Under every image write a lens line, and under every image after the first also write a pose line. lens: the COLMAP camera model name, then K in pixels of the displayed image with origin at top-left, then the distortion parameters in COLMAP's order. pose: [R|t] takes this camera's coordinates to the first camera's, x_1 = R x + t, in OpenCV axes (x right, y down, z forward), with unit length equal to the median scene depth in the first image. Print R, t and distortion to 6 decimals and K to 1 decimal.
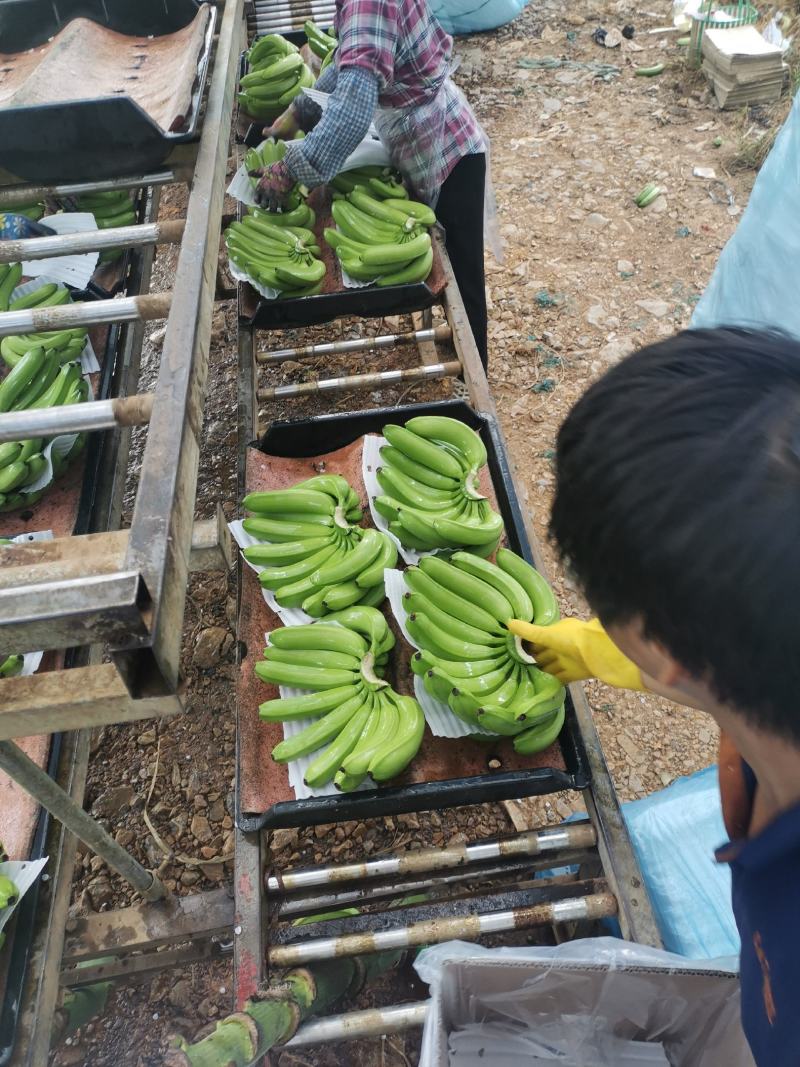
lens RADIAL K [[780.2, 0, 401.6], [0, 780.2, 543.4], [0, 0, 1]] dist [0.021376, -0.009070]
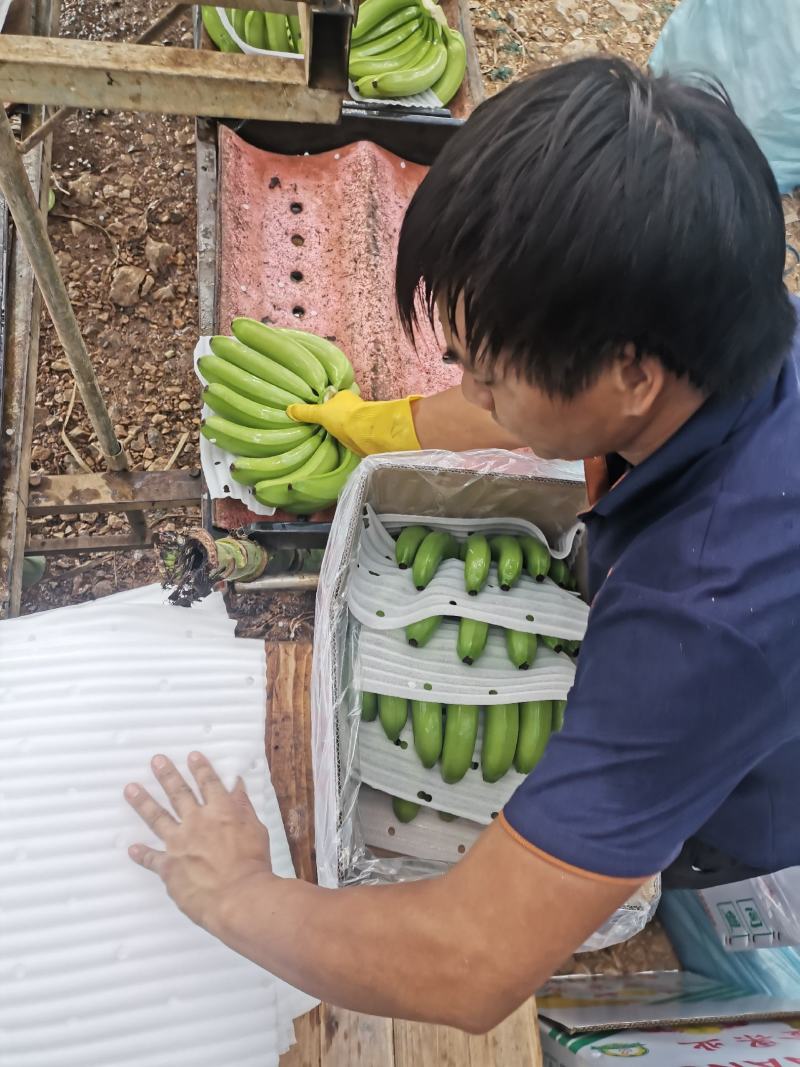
lens RADIAL K [[780.2, 0, 402.8], [0, 780.2, 528.9], [0, 0, 1]] dist [0.021376, -0.009070]
pose [[0.974299, 0.109076, 0.197086, -0.087829], [-0.162120, 0.946997, 0.277332, 0.110077], [-0.156390, -0.302156, 0.940342, -0.046371]]
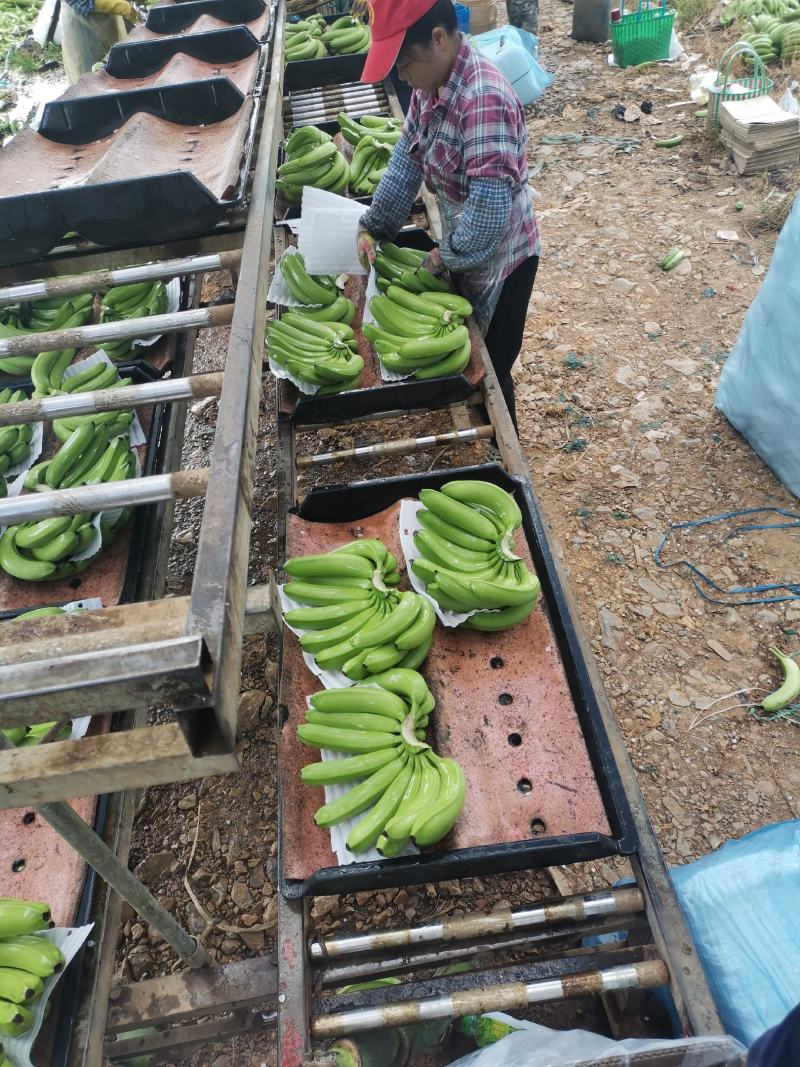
lens RADIAL K [[780.2, 0, 403.9], [0, 780.2, 549.4], [0, 0, 1]] dist [0.021376, -0.009070]
pose [[0.999024, -0.018659, -0.040048, -0.002284], [0.015835, 0.997442, -0.069704, -0.000797], [0.041246, 0.069002, 0.996764, -0.011566]]
